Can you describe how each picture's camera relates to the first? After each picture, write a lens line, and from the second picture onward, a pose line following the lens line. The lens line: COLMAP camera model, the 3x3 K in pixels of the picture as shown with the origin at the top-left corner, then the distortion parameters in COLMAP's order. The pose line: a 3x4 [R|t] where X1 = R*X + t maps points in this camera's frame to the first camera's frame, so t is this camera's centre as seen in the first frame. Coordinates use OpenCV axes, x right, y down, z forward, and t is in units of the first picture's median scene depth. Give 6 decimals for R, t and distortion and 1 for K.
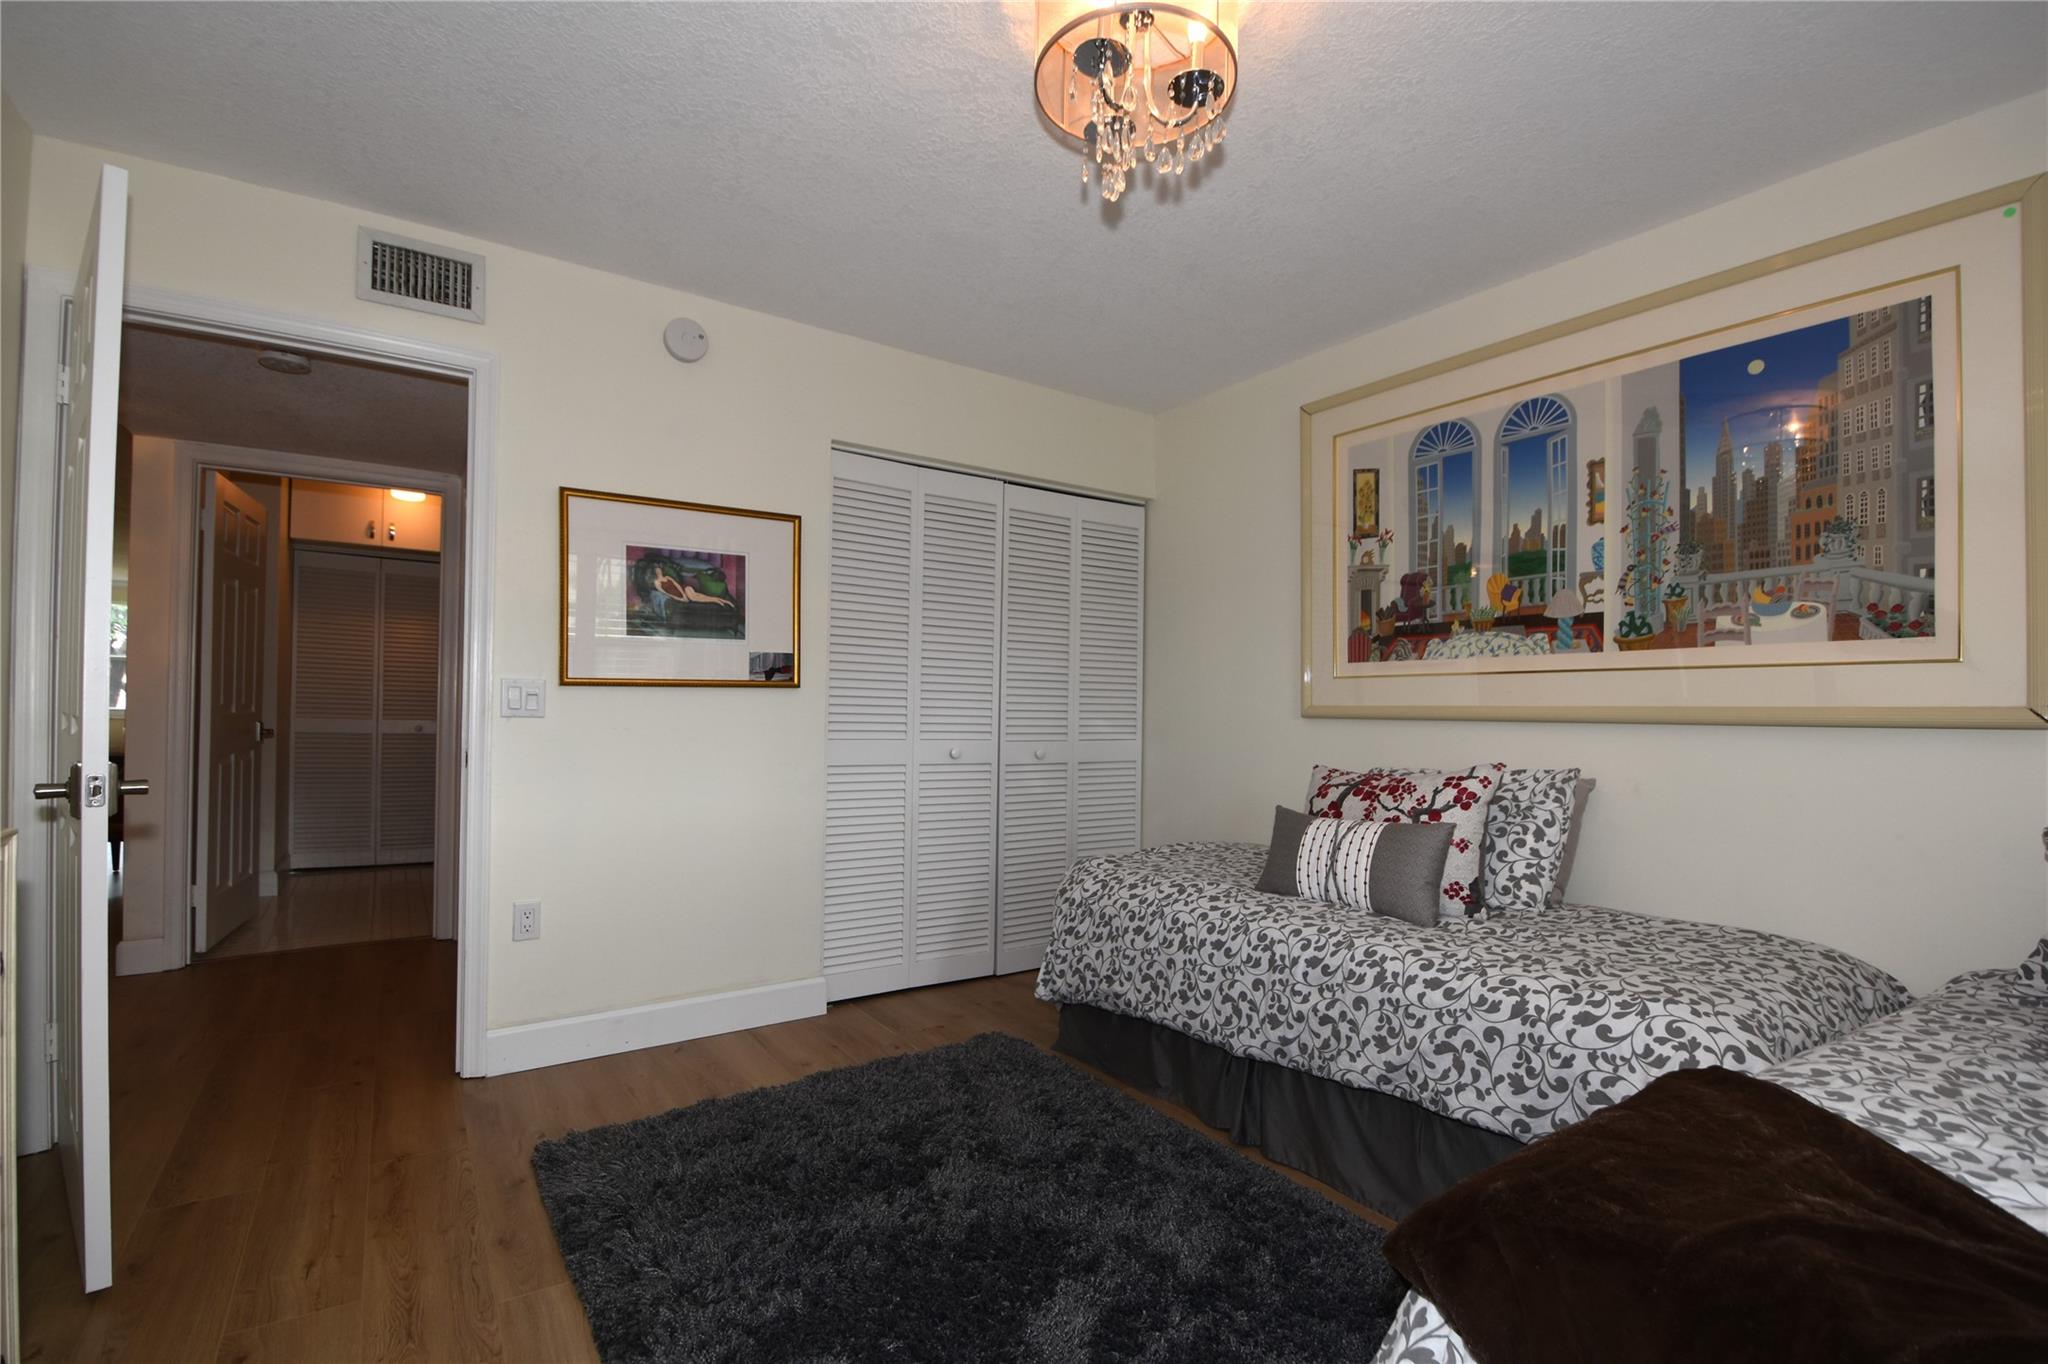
lens RADIAL K [[939.9, 0, 1028.6], [0, 939.9, 690.6], [0, 0, 1]] dist [-0.016635, -0.003382]
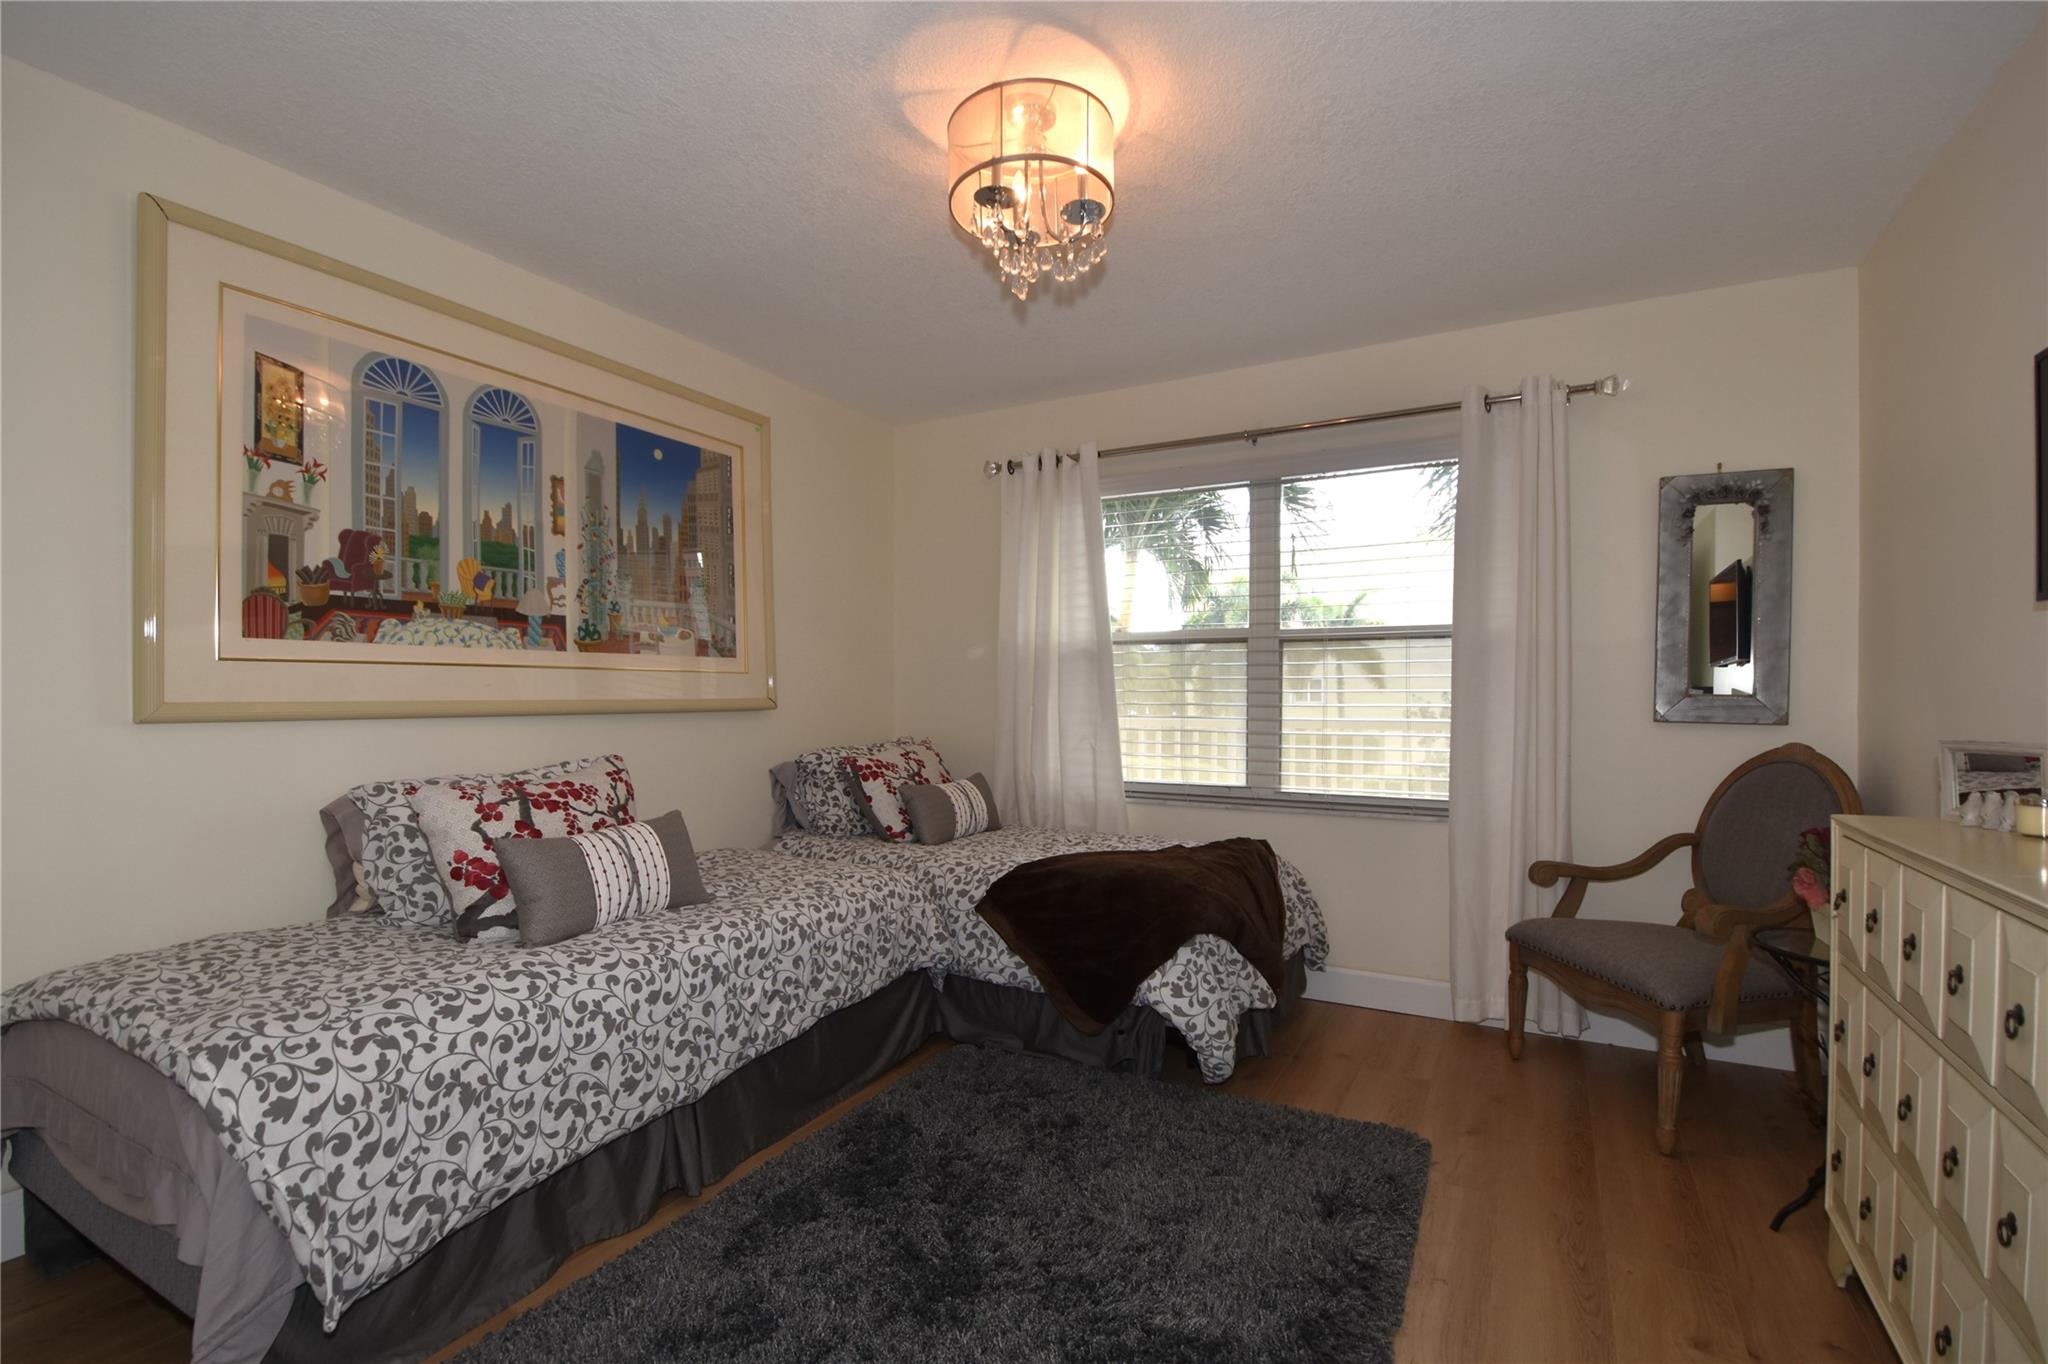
lens RADIAL K [[939.9, 0, 1017.8], [0, 939.9, 697.8], [0, 0, 1]] dist [-0.016635, -0.003382]
pose [[-0.468626, -0.019025, 0.883192, -0.604990], [-0.027705, 0.999593, 0.006832, -0.007864], [-0.882962, -0.021267, -0.468962, 0.992330]]
